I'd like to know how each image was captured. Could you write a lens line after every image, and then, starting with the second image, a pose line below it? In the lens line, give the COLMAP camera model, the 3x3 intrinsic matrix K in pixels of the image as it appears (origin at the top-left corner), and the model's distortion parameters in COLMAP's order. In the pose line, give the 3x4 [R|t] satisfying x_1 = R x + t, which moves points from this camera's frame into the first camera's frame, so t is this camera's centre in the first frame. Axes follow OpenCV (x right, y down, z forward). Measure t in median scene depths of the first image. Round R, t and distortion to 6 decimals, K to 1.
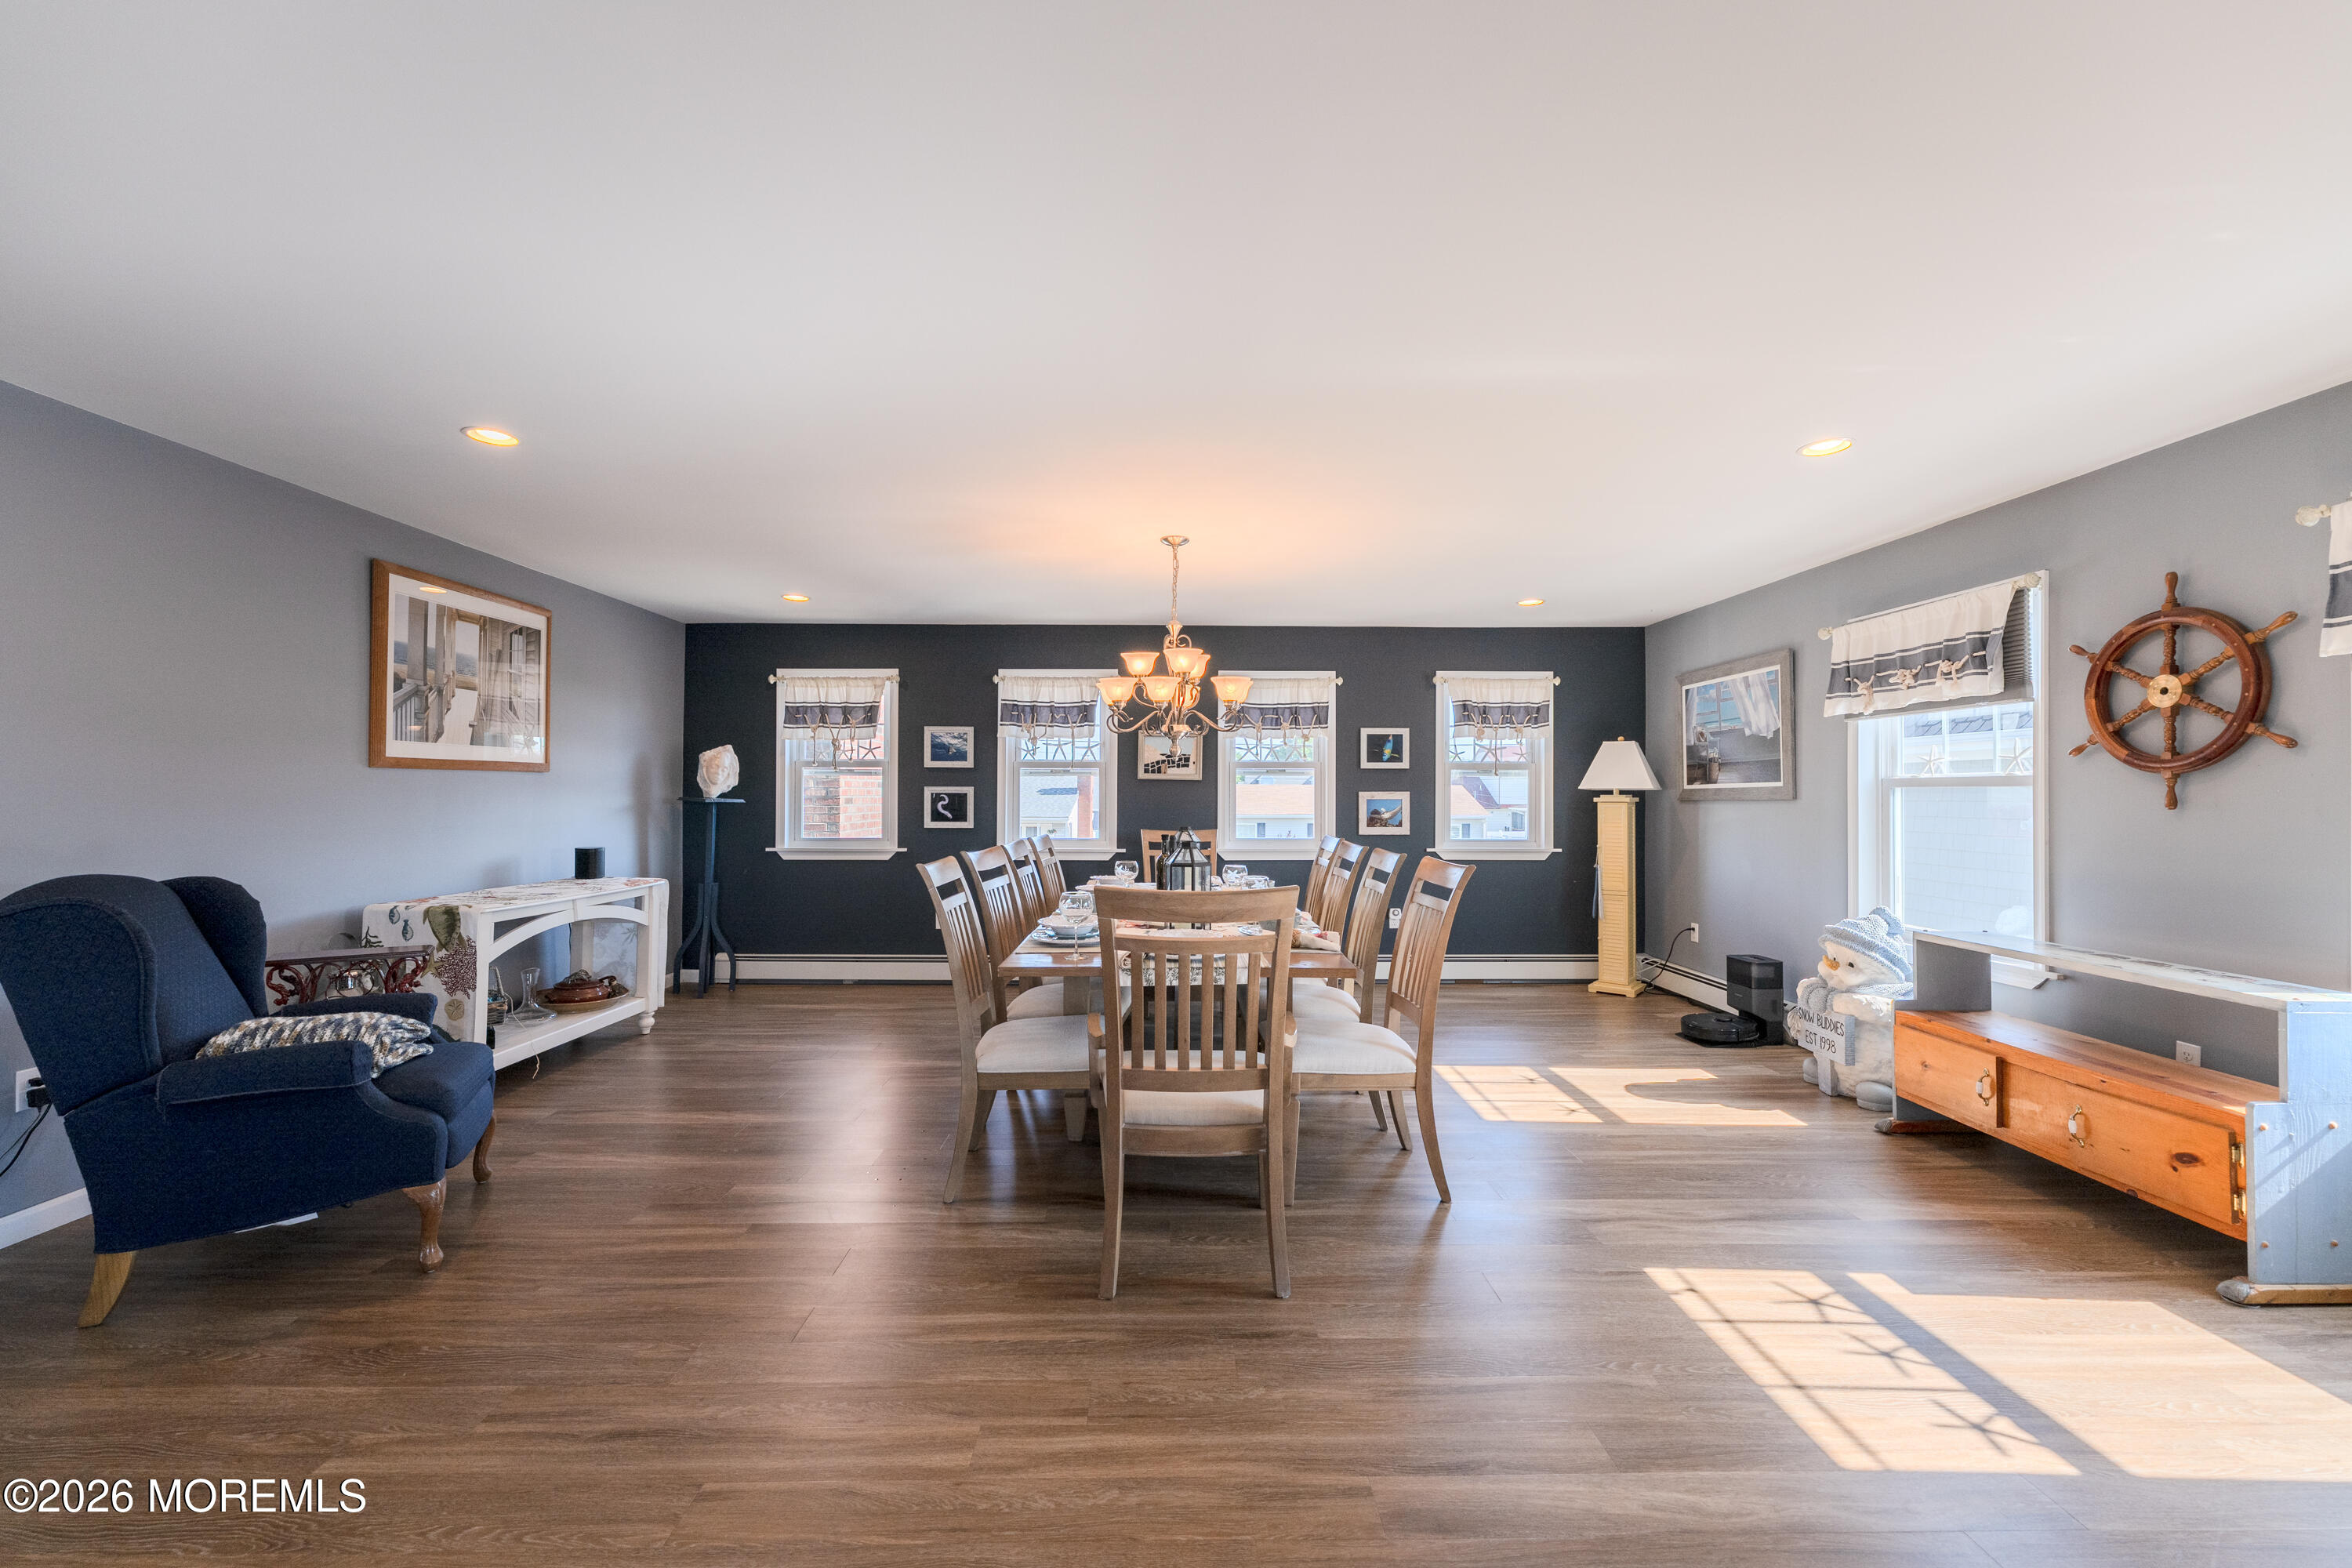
lens RADIAL K [[943.0, 0, 1178.7], [0, 943.0, 786.0], [0, 0, 1]] dist [0.000151, -0.000448]
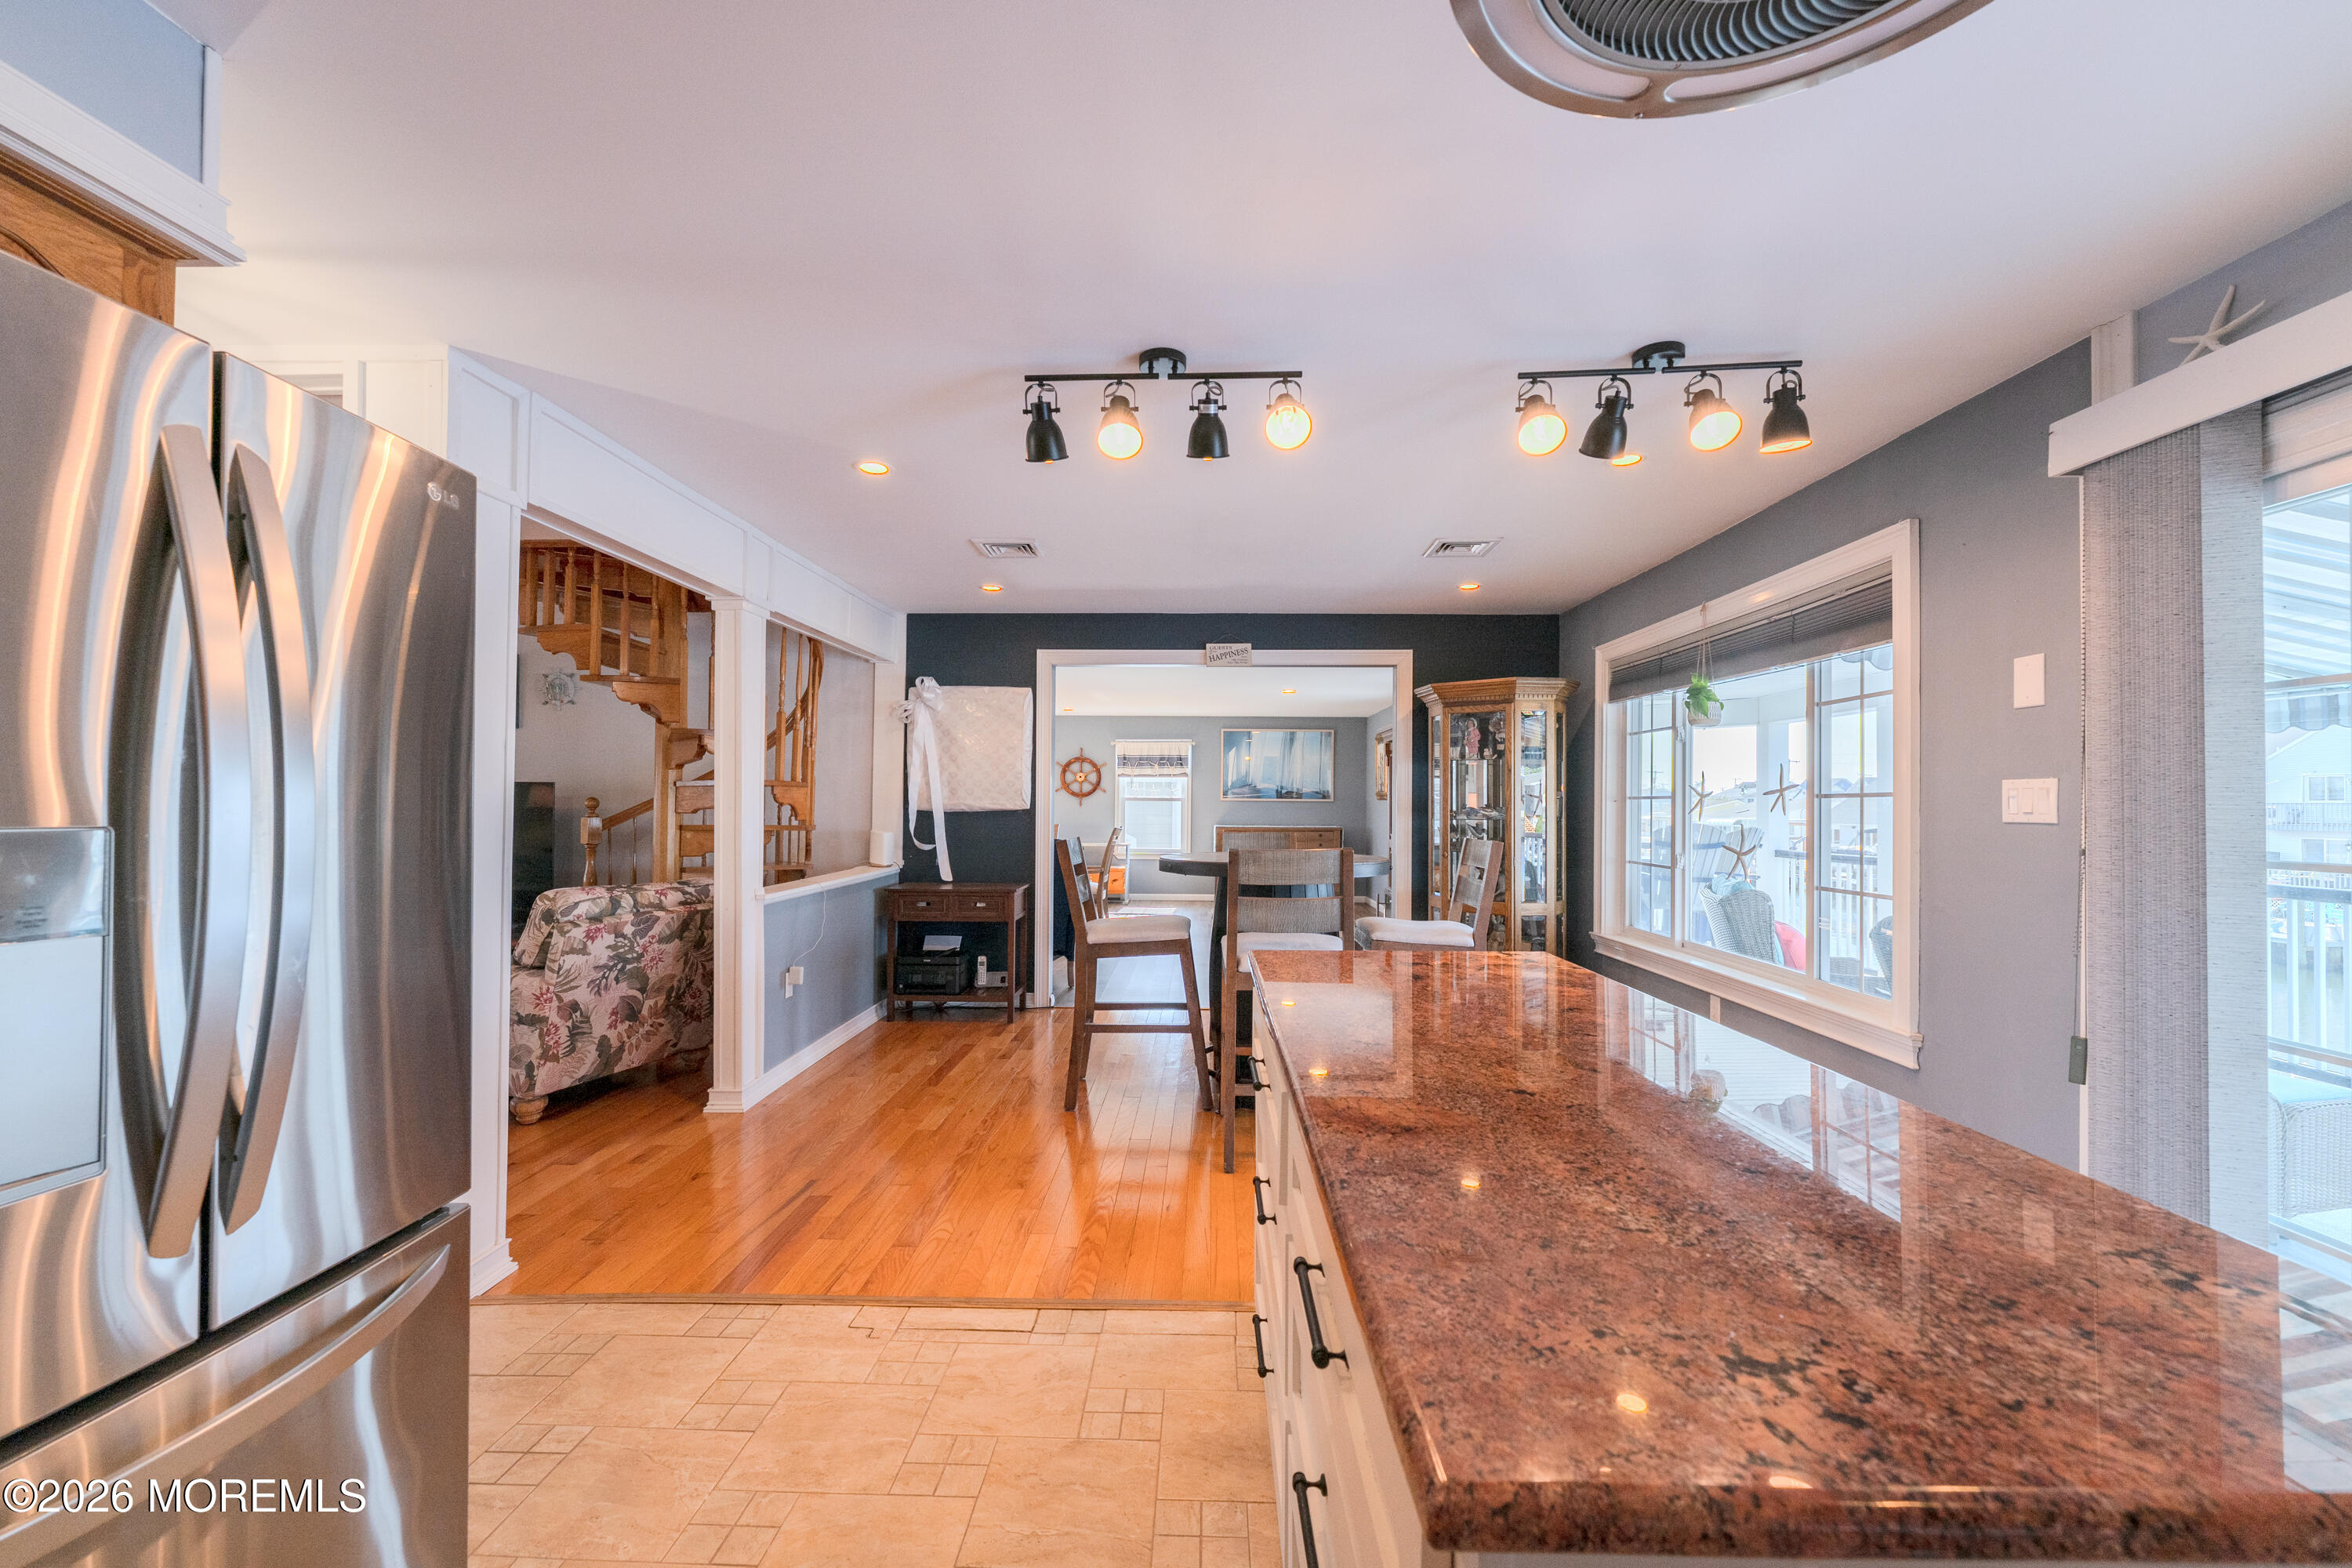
lens RADIAL K [[943.0, 0, 1178.7], [0, 943.0, 786.0], [0, 0, 1]] dist [0.000151, -0.000448]
pose [[0.042562, 0.014401, 0.998990, -2.224660], [-0.019174, 0.999724, -0.013595, -0.010871], [-0.998910, -0.018576, 0.042826, 0.300928]]
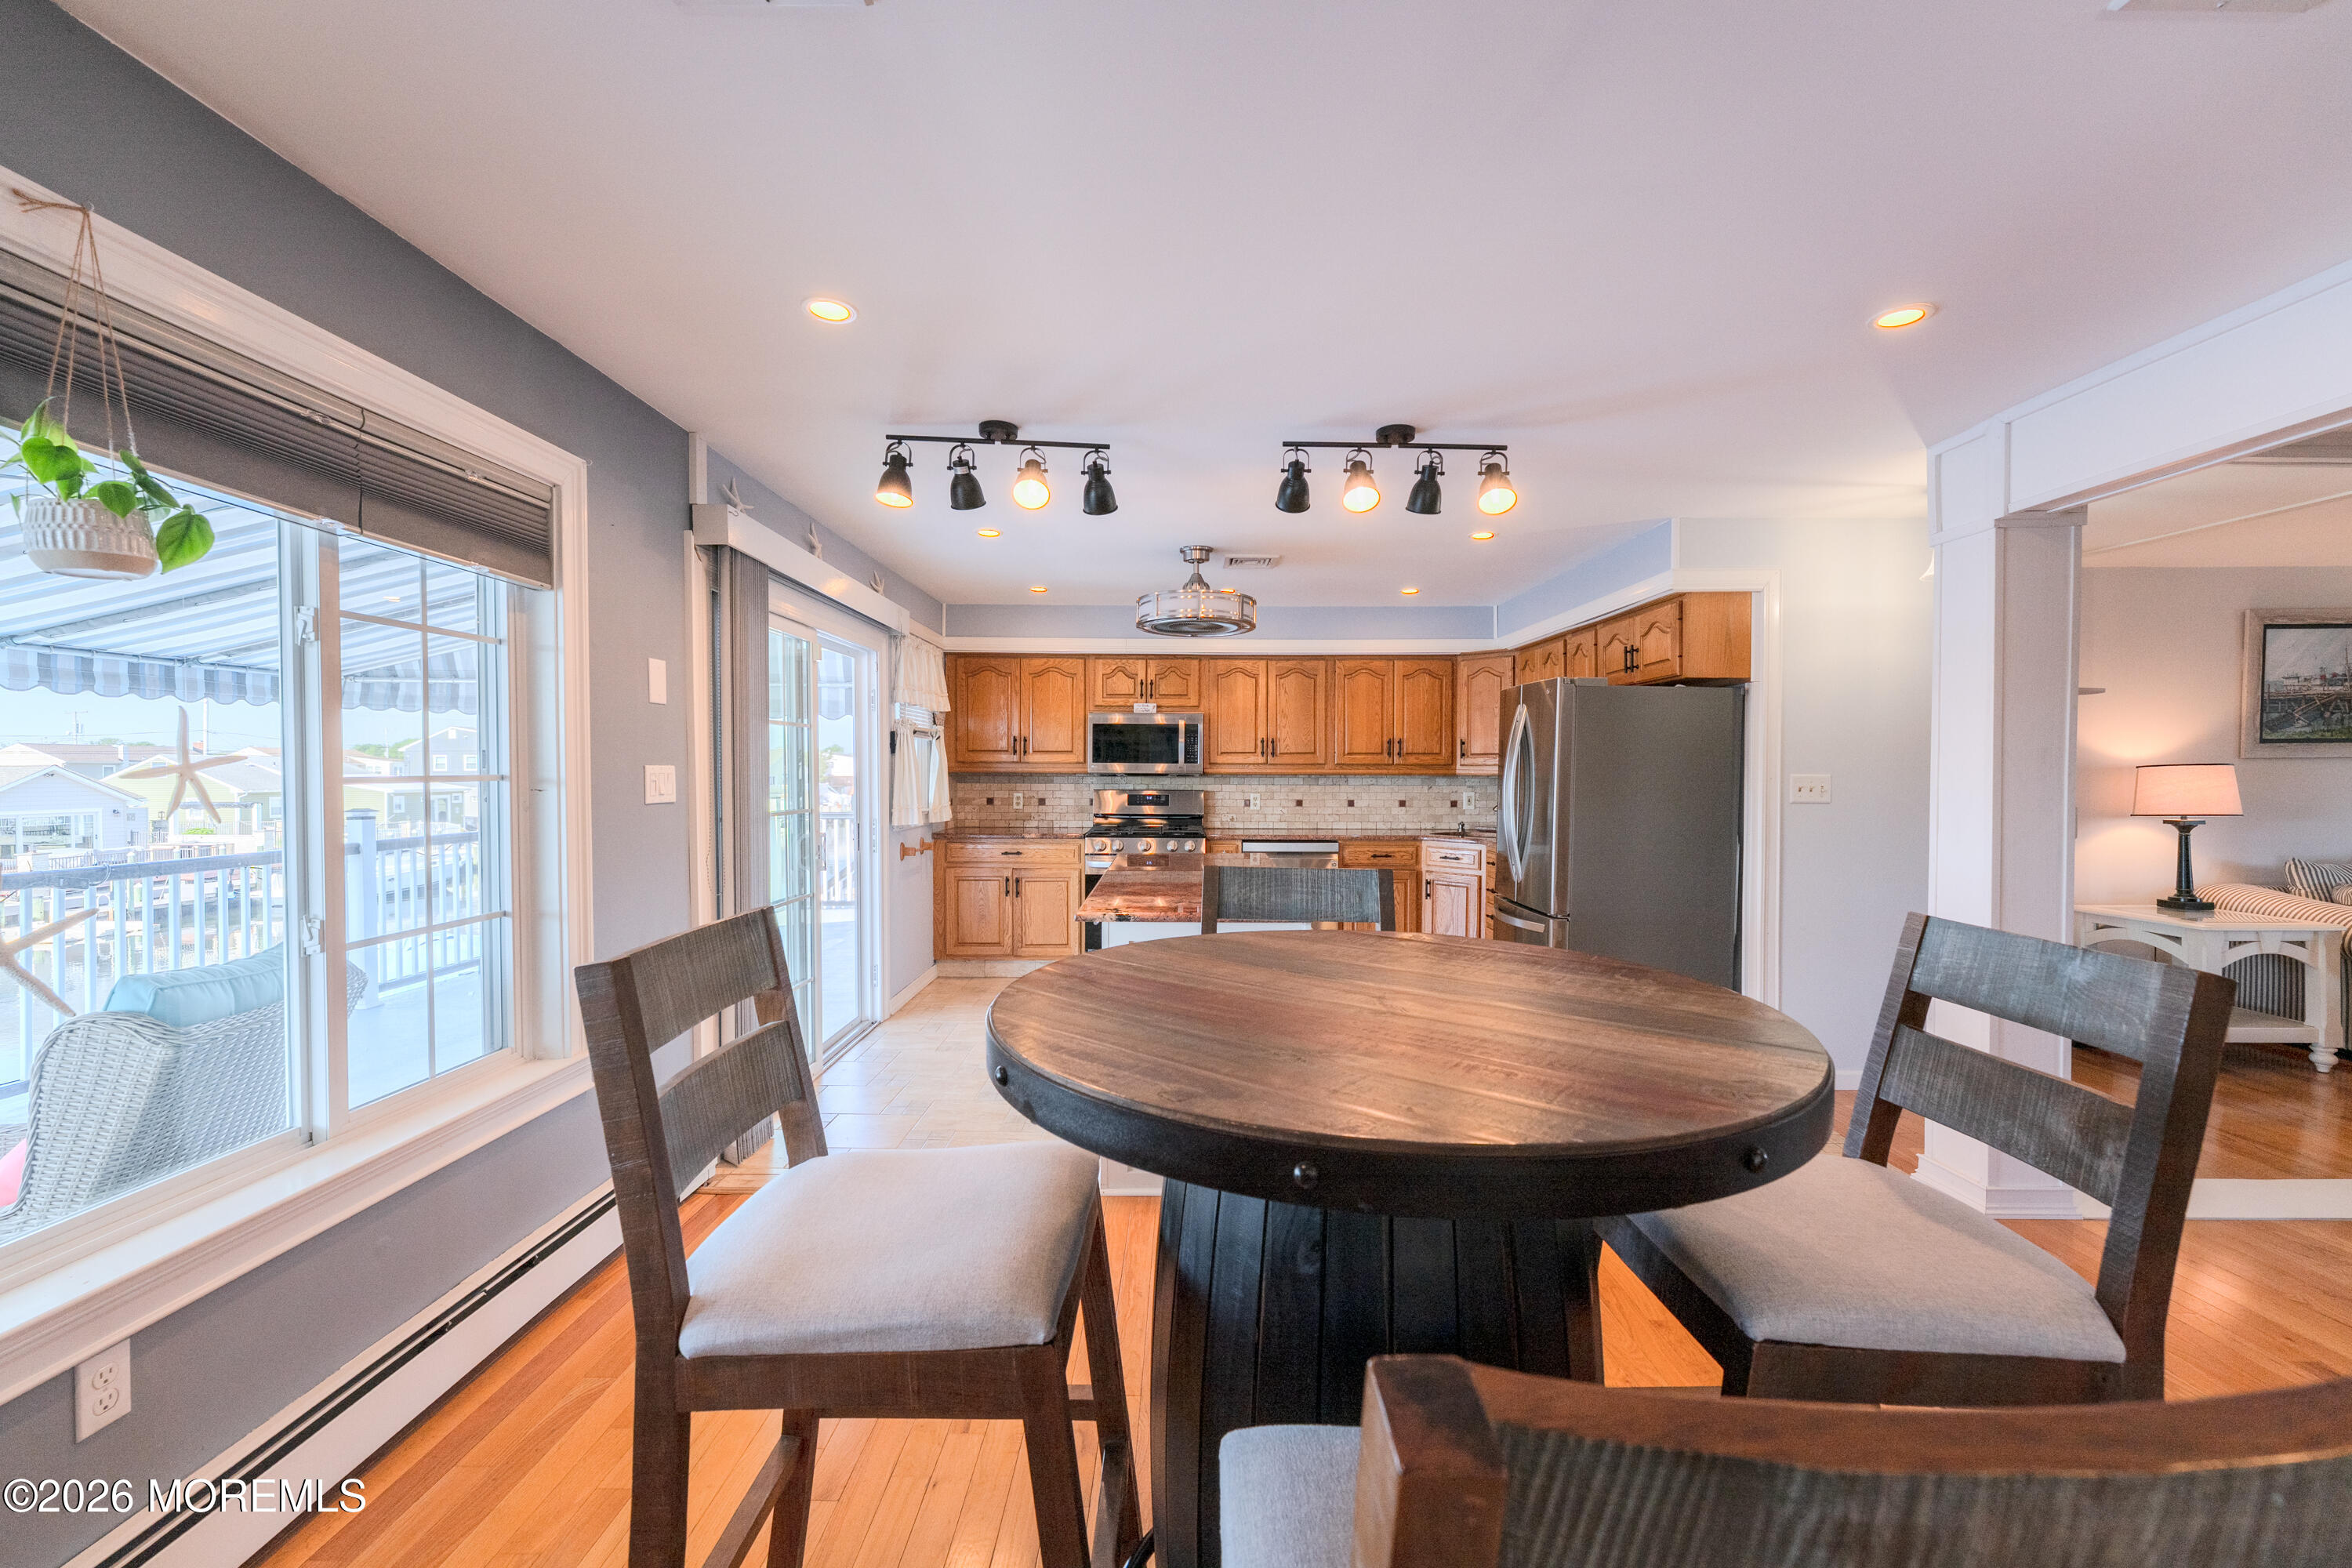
lens RADIAL K [[943.0, 0, 1178.7], [0, 943.0, 786.0], [0, 0, 1]] dist [0.000151, -0.000448]
pose [[-0.018109, 0.014494, -0.999731, -0.917310], [0.011656, 0.999830, 0.014284, -0.023483], [0.999768, -0.011394, -0.018275, 0.186271]]
